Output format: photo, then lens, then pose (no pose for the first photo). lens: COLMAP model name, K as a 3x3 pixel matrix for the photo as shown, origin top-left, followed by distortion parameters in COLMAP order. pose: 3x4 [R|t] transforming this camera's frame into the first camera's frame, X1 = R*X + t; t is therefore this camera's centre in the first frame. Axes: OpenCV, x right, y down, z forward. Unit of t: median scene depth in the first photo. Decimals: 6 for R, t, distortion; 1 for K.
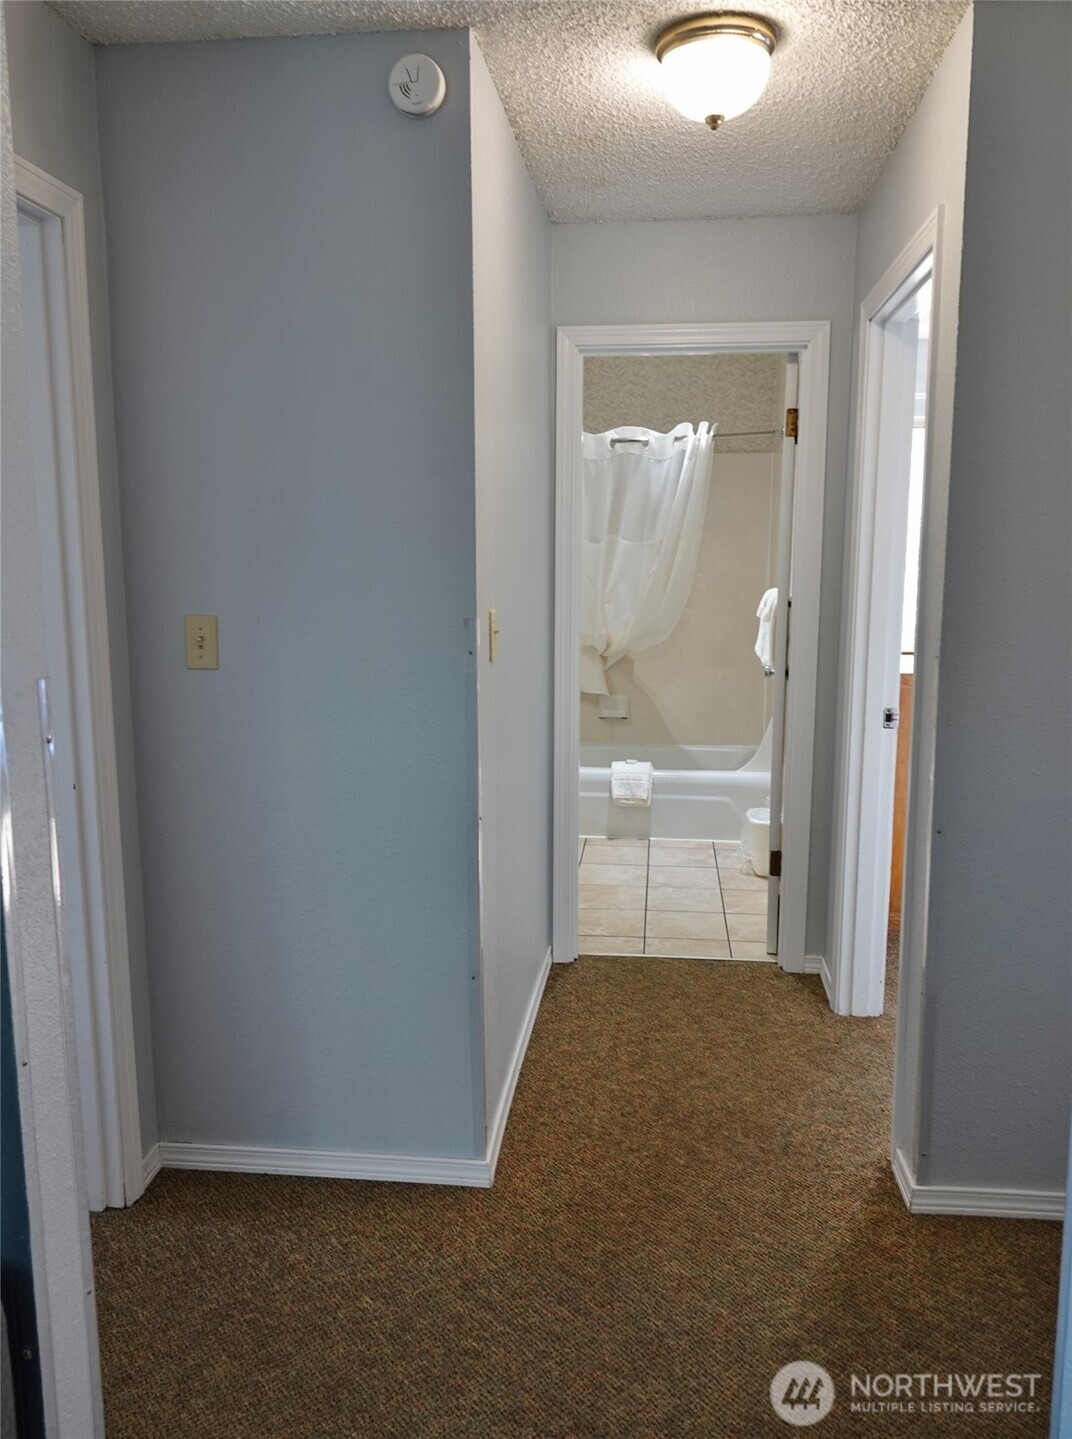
lens RADIAL K [[1127.9, 0, 533.0], [0, 1127.9, 720.4], [0, 0, 1]] dist [0.000411, 0.005060]
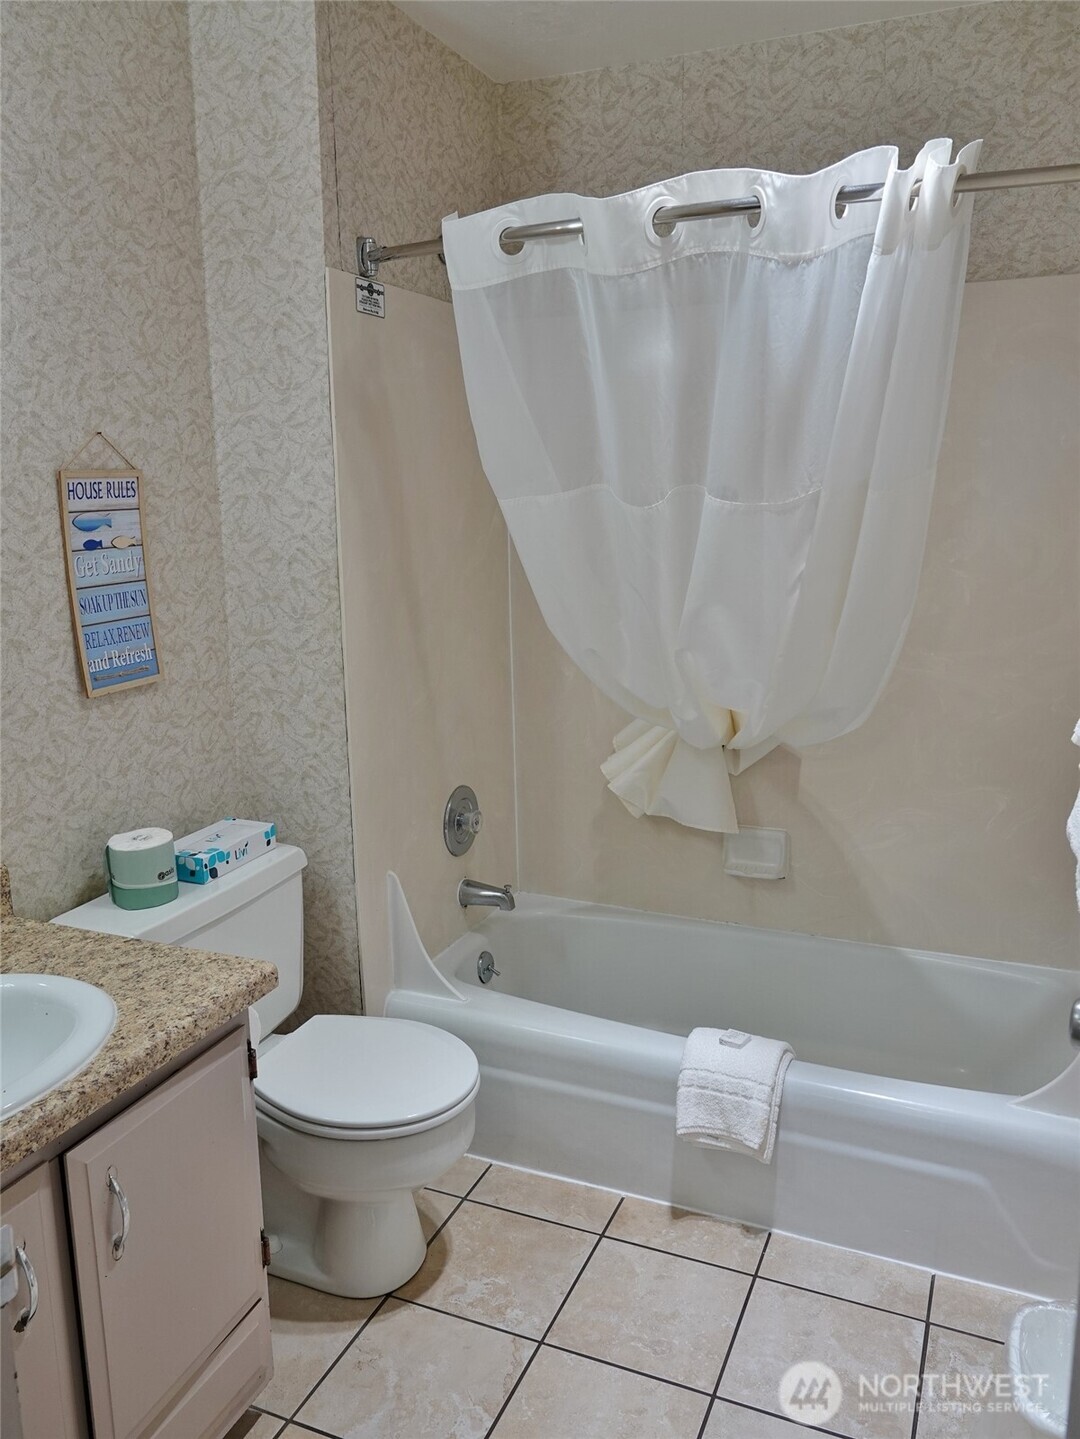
lens RADIAL K [[1127.9, 0, 541.5], [0, 1127.9, 714.5], [0, 0, 1]] dist [0.000411, 0.005060]
pose [[0.957178, 0.046306, -0.285773, 0.136822], [-0.035346, 0.998433, 0.043392, -0.100139], [0.287335, -0.031433, 0.957314, 0.614091]]
